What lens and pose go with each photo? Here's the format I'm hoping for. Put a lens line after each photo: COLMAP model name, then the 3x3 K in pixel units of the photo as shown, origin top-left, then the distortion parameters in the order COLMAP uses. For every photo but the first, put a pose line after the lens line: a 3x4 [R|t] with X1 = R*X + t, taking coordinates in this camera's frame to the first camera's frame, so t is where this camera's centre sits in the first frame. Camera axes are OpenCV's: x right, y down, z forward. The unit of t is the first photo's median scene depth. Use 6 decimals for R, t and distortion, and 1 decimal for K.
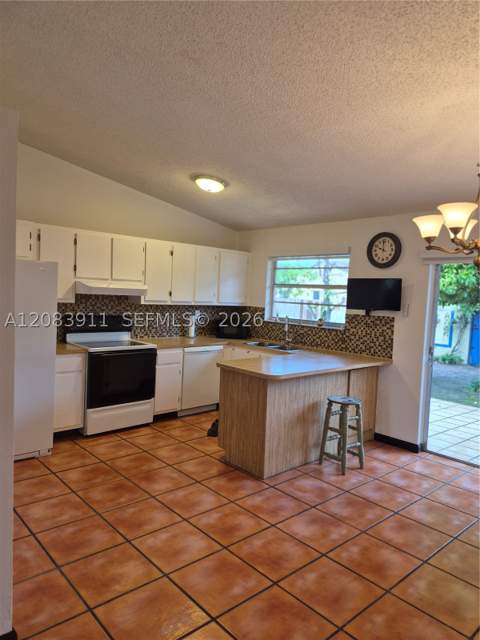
lens RADIAL K [[442.1, 0, 243.4], [0, 442.1, 322.2], [0, 0, 1]] dist [0.043208, -0.053888]
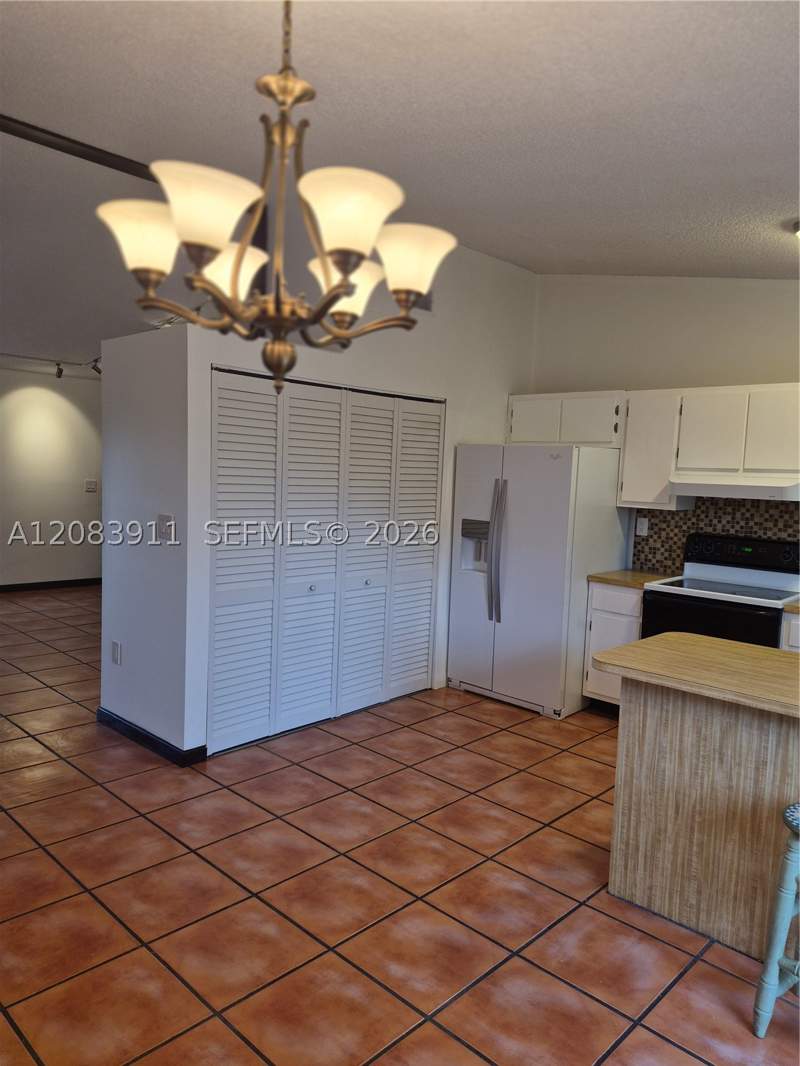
lens RADIAL K [[736.4, 0, 403.0], [0, 736.4, 531.3], [0, 0, 1]] dist [0.043208, -0.053888]
pose [[0.076509, 0.042699, -0.996154, 0.837439], [-0.100111, 0.994363, 0.034933, -0.018137], [0.992030, 0.097053, 0.080352, 0.759462]]
